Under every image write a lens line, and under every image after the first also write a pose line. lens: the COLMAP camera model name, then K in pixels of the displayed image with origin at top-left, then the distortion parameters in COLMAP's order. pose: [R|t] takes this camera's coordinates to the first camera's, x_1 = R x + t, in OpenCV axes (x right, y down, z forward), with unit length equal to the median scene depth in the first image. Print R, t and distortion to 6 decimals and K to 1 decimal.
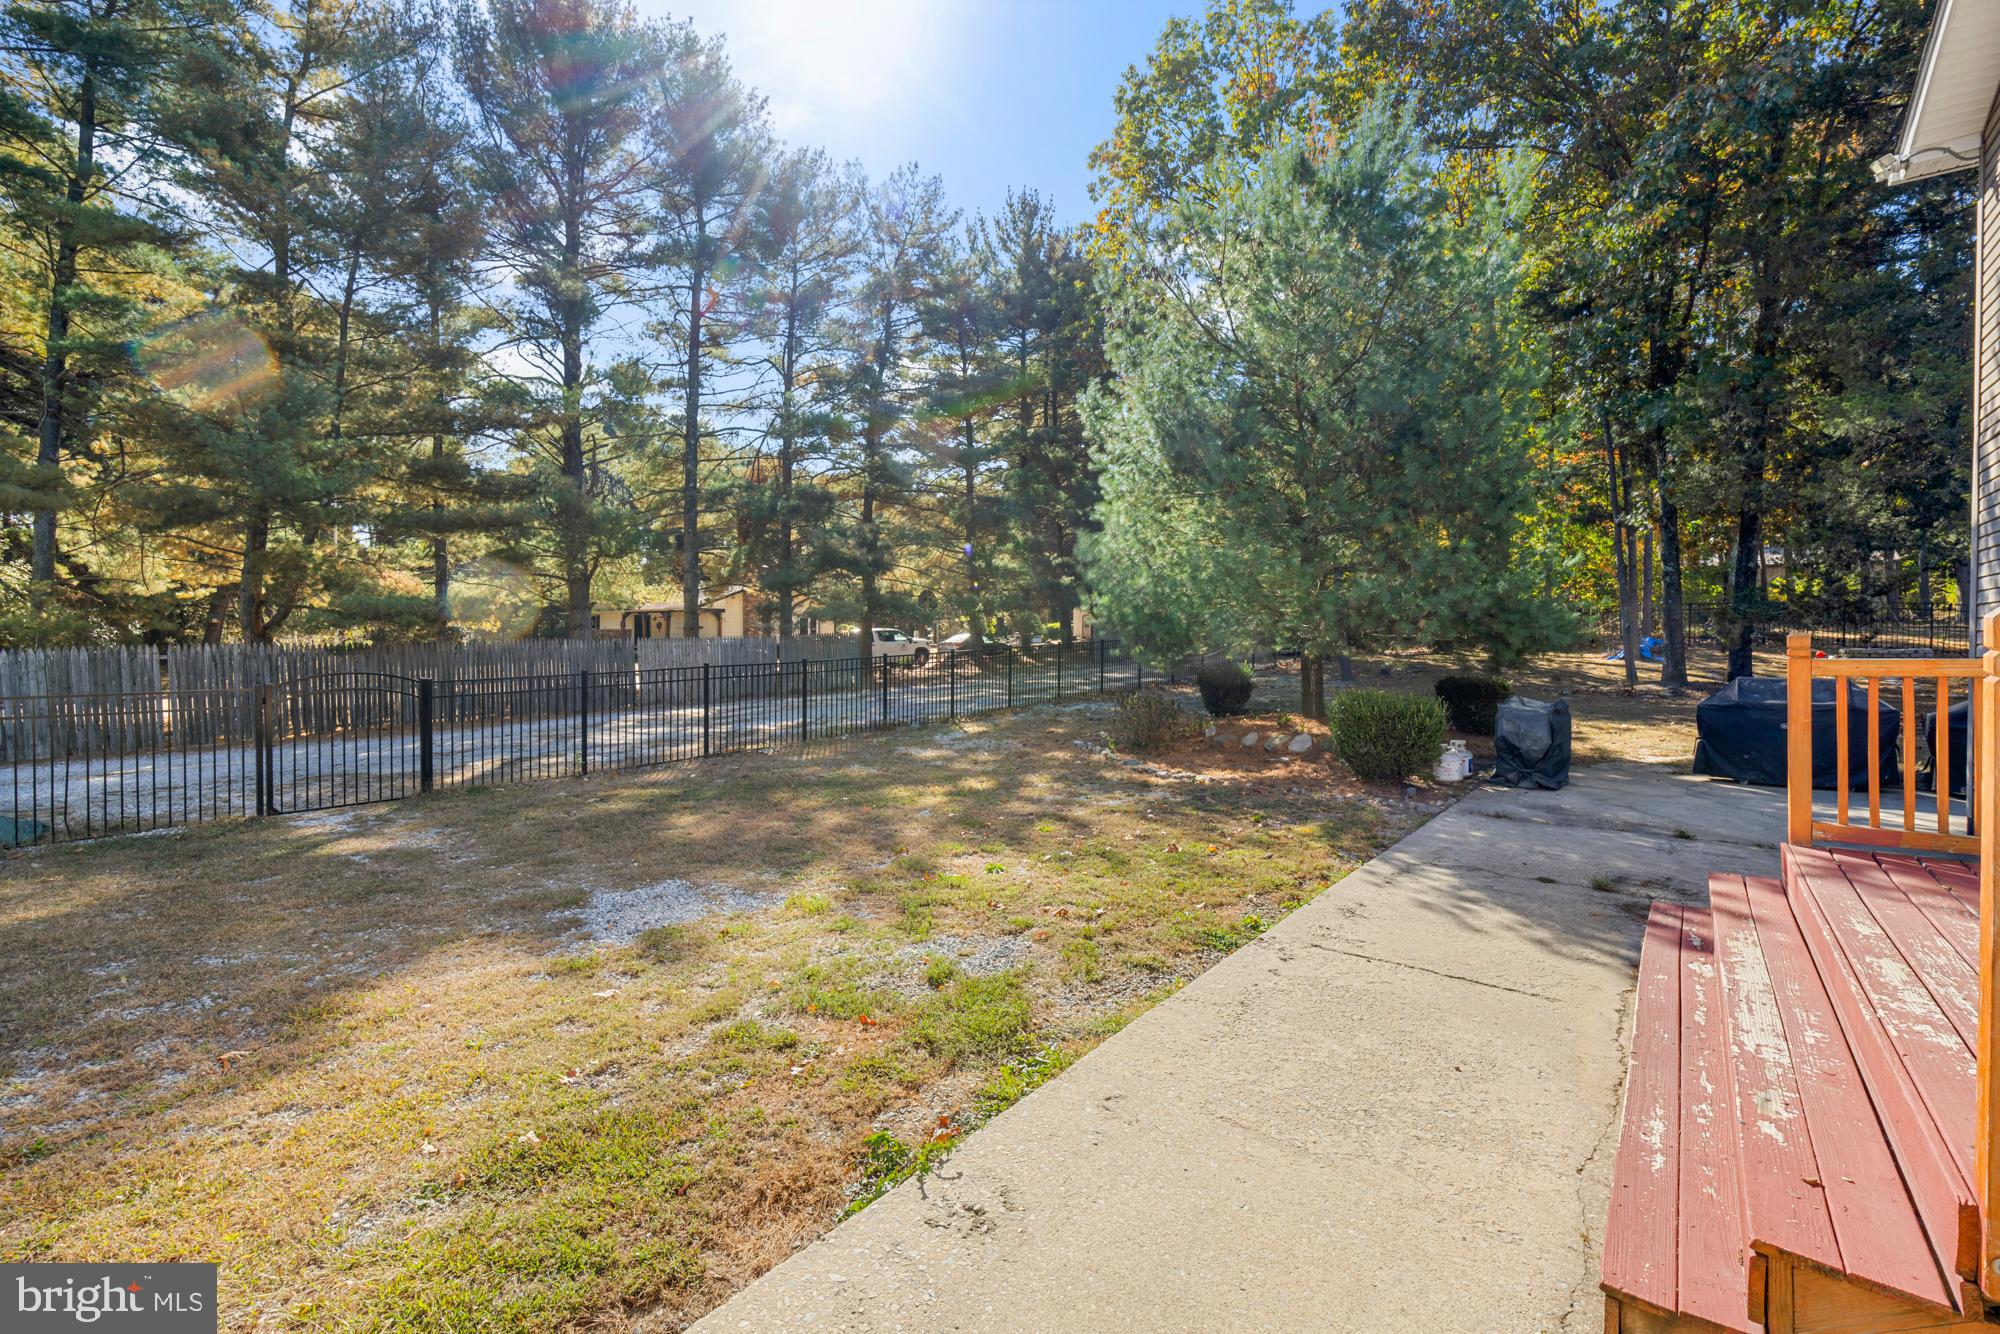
lens RADIAL K [[884.1, 0, 1000.0], [0, 884.1, 667.0], [0, 0, 1]] dist [0.001083, 0.000104]
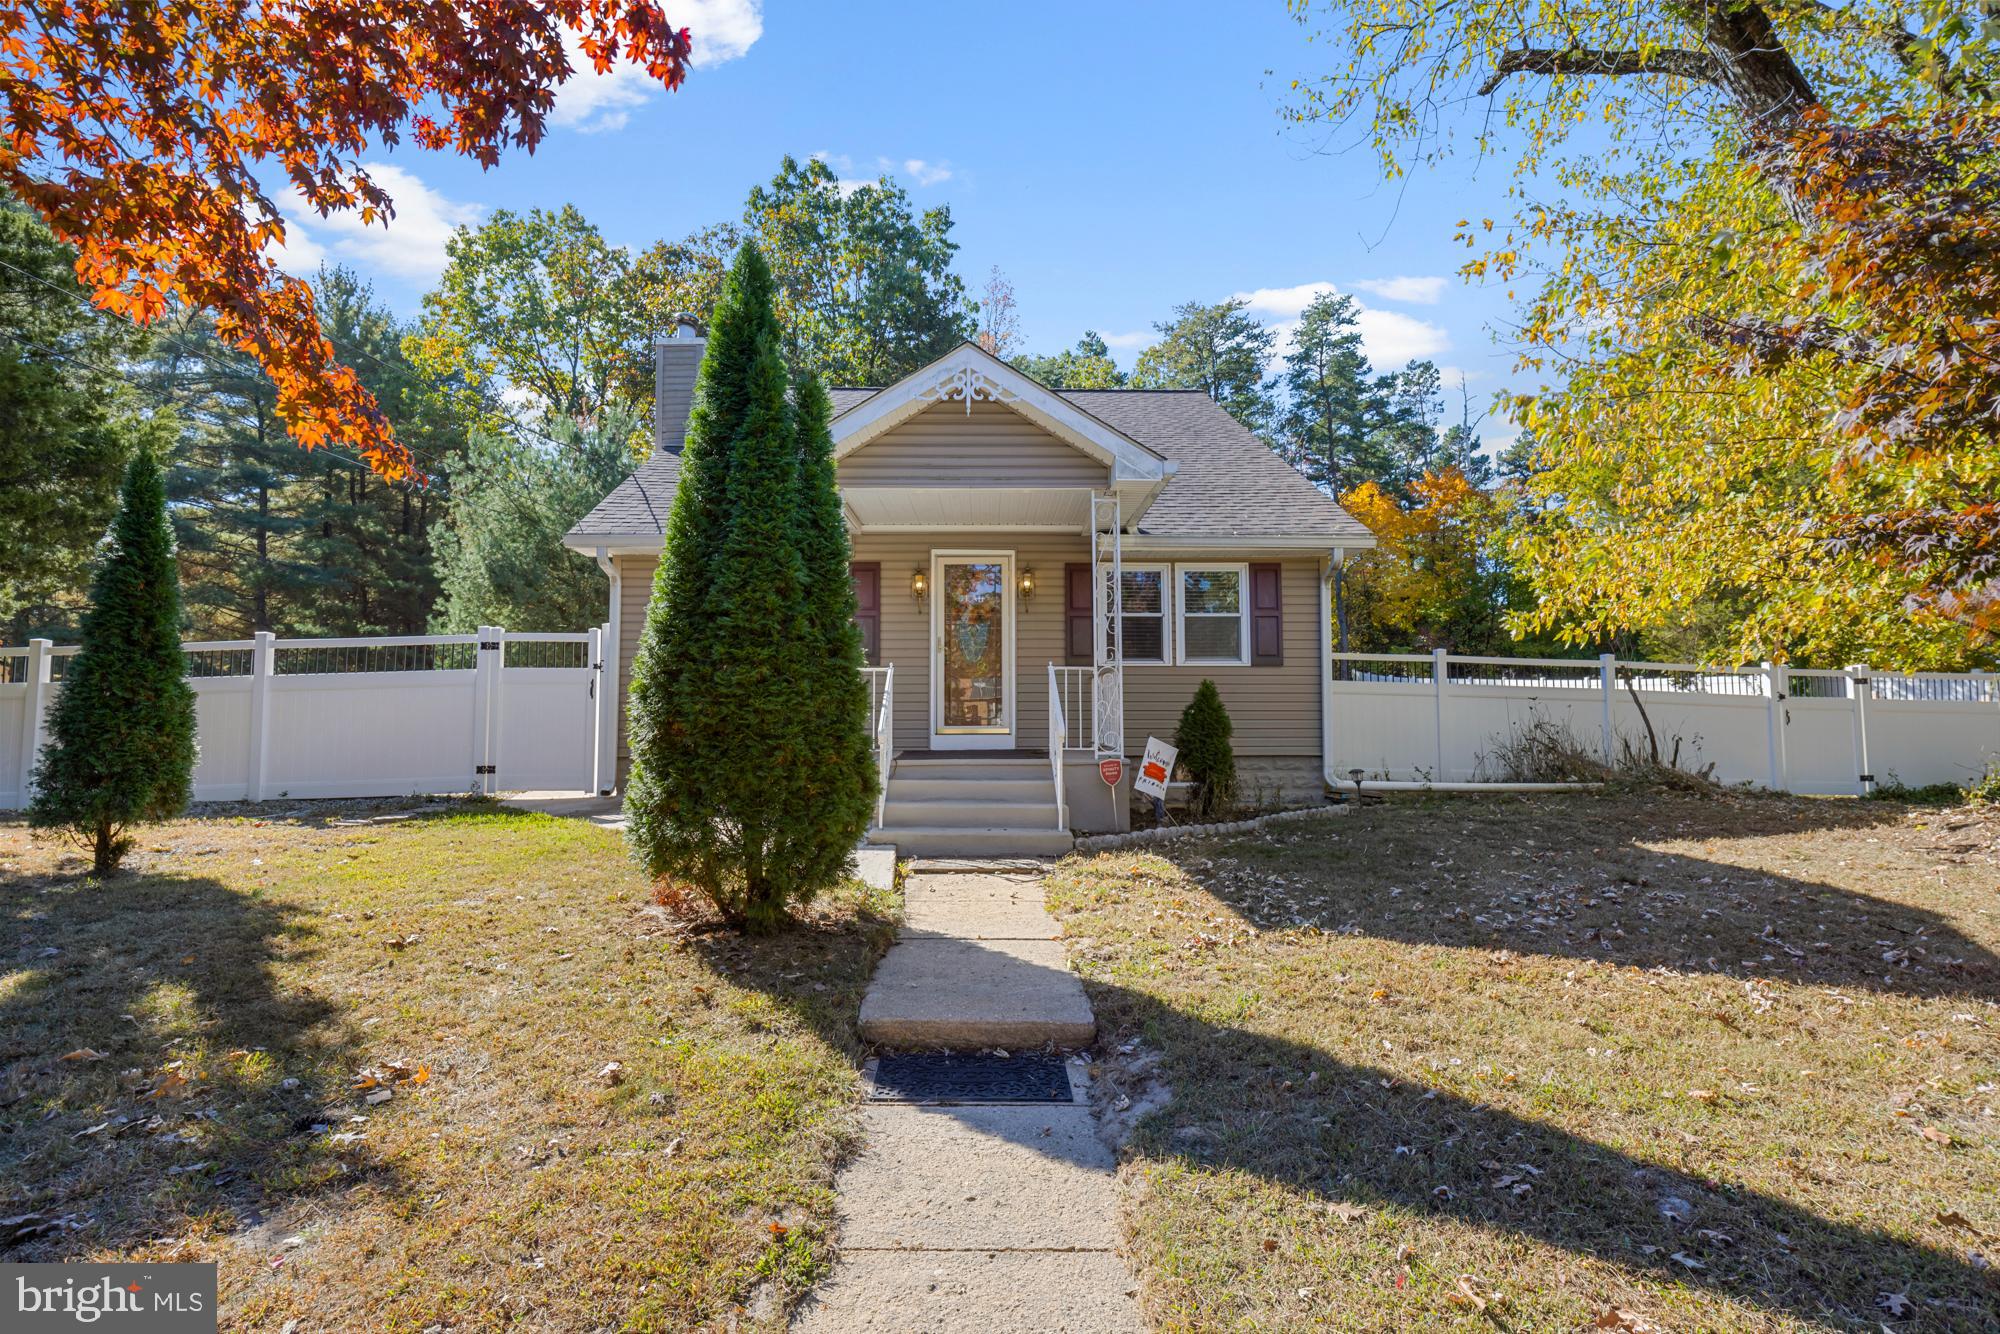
lens RADIAL K [[1061.5, 0, 1000.0], [0, 1061.5, 667.0], [0, 0, 1]] dist [-0.000507, -0.000088]
pose [[0.796753, 0.041817, 0.602857, -0.113888], [0.015403, 0.995873, -0.089437, 0.056897], [-0.604109, 0.080545, 0.792821, -0.532991]]
